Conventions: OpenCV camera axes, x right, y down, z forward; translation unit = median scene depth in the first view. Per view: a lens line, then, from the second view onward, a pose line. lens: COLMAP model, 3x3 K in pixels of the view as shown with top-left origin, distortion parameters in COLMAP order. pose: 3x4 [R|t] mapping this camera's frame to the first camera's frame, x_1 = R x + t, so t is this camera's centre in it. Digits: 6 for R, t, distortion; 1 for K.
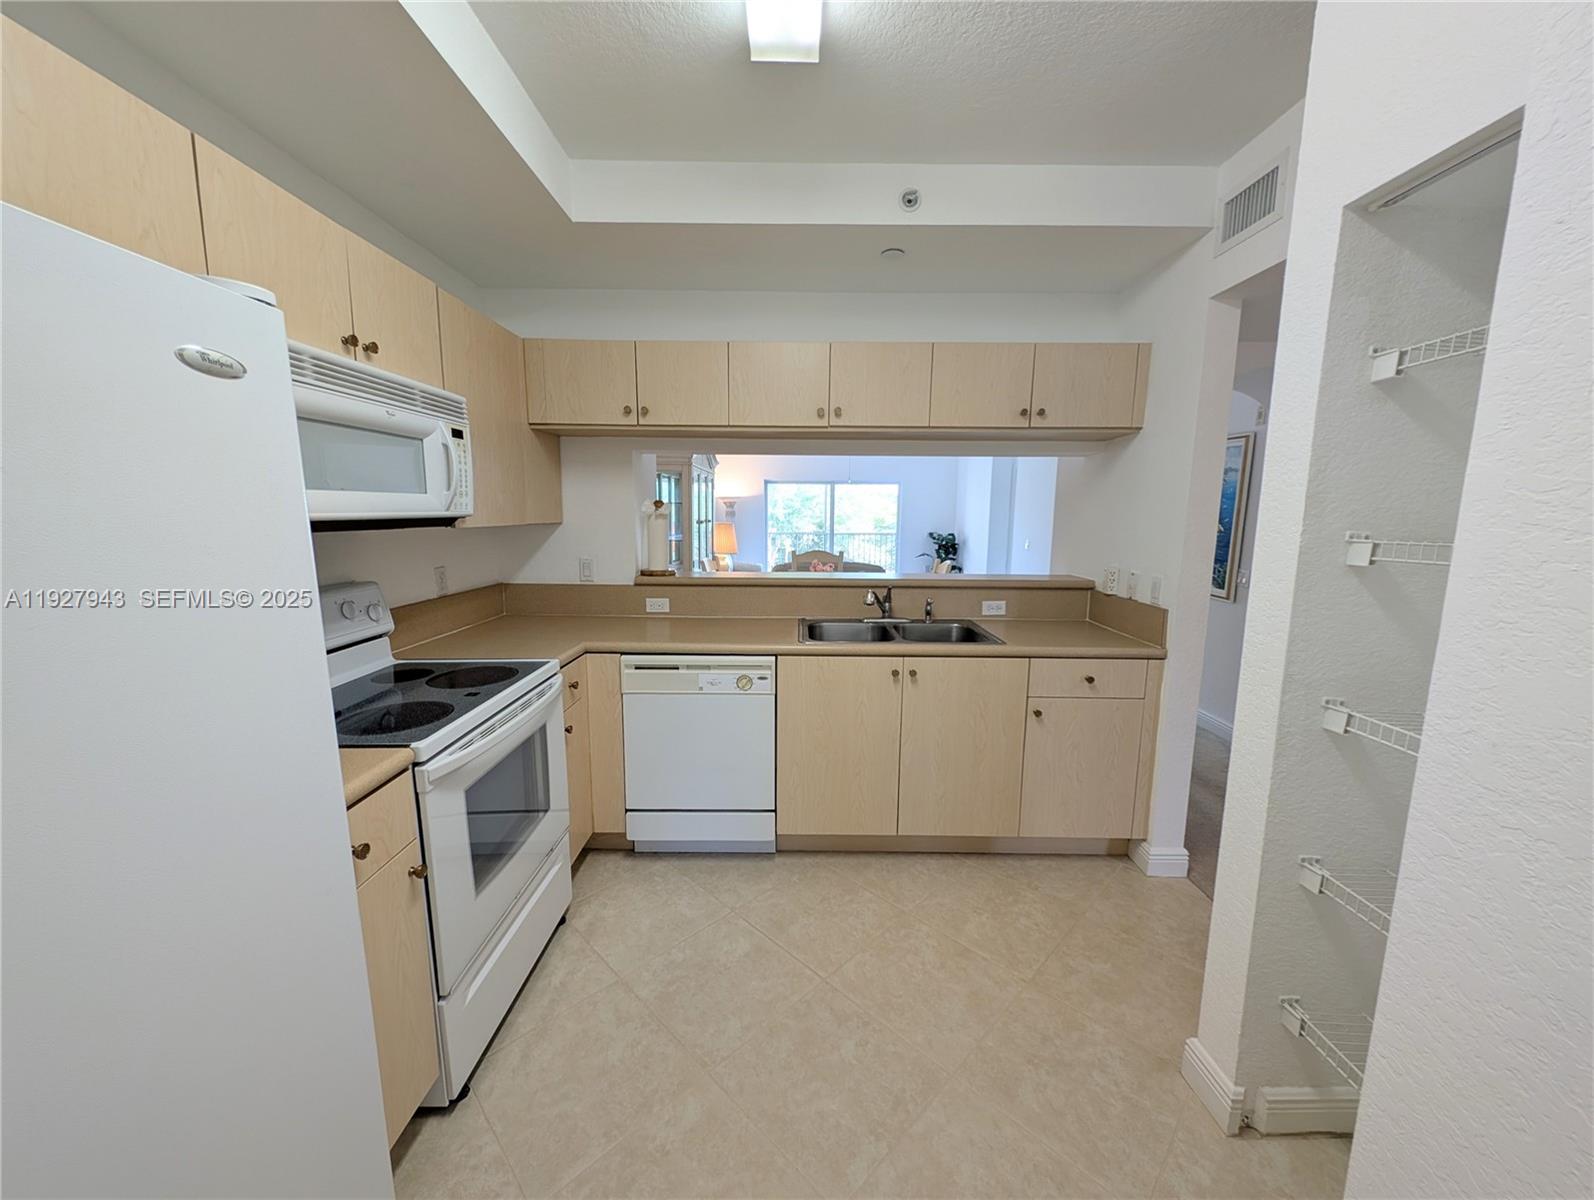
lens RADIAL K [[594.7, 0, 792.0], [0, 594.7, 594.5], [0, 0, 1]] dist [-0.001149, -0.001502]
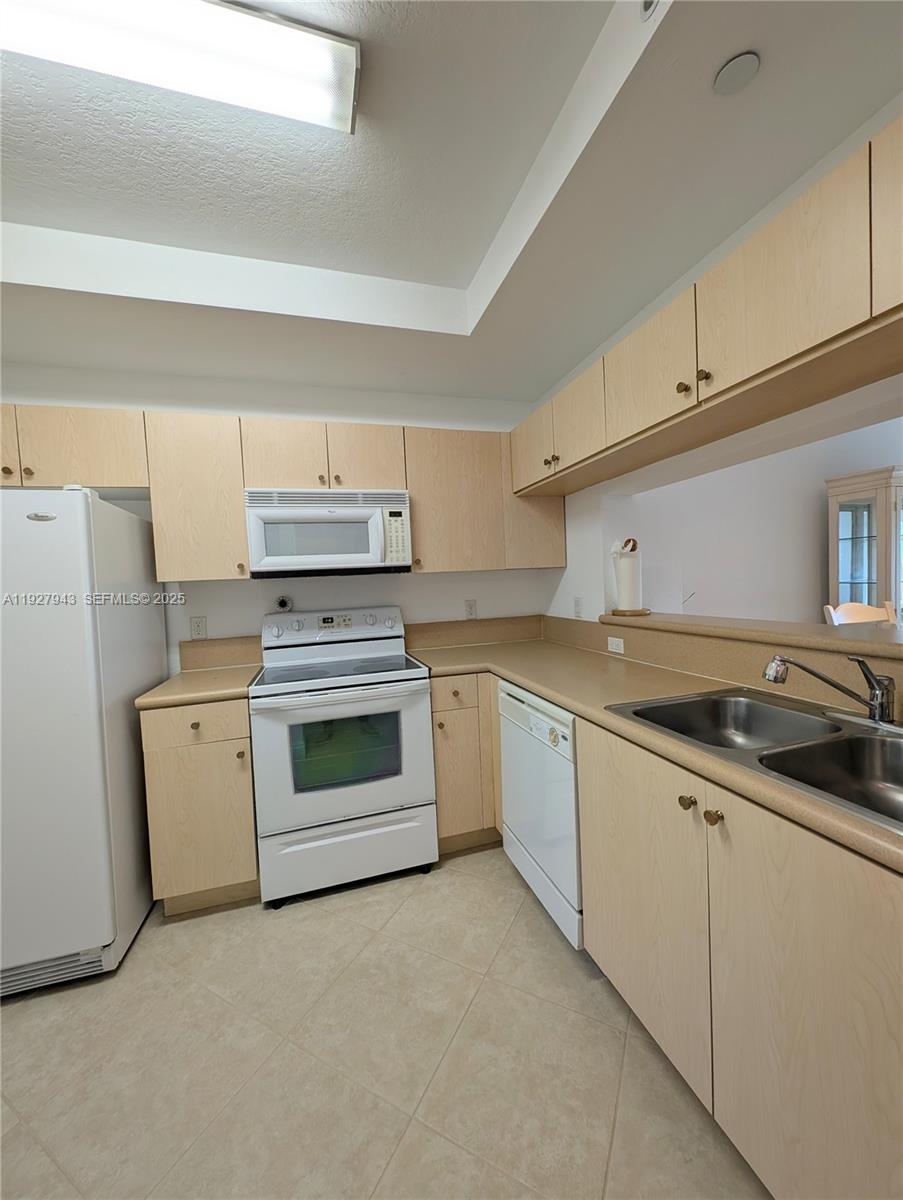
lens RADIAL K [[447.7, 0, 451.5], [0, 447.7, 597.1], [0, 0, 1]] dist [-0.001149, -0.001502]
pose [[0.296926, 0.008006, -0.954867, 0.409200], [-0.085010, 0.996216, -0.018082, -0.025646], [0.951109, 0.086542, 0.296483, 0.523848]]
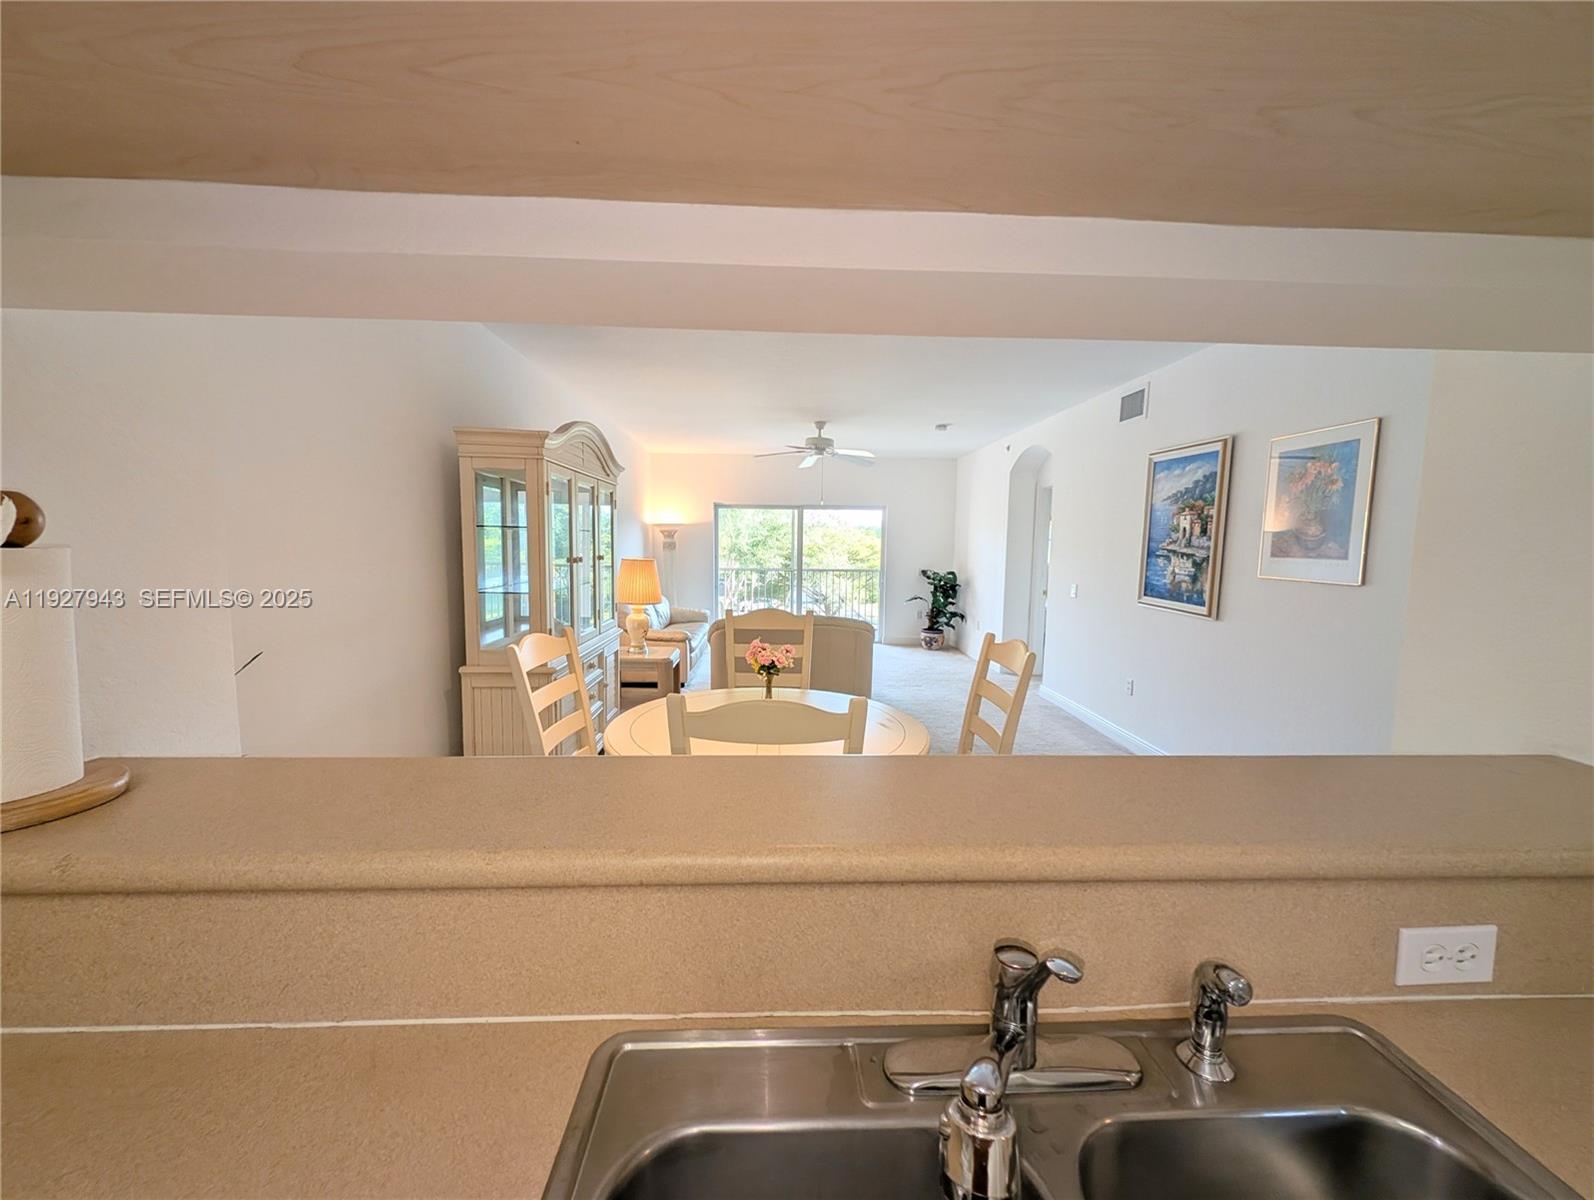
lens RADIAL K [[594.7, 0, 803.5], [0, 594.7, 588.7], [0, 0, 1]] dist [-0.001149, -0.001502]
pose [[0.997715, -0.000057, 0.067570, 0.066918], [0.004174, 0.998142, -0.060782, -0.112564], [-0.067441, 0.060925, 0.995861, 0.782708]]
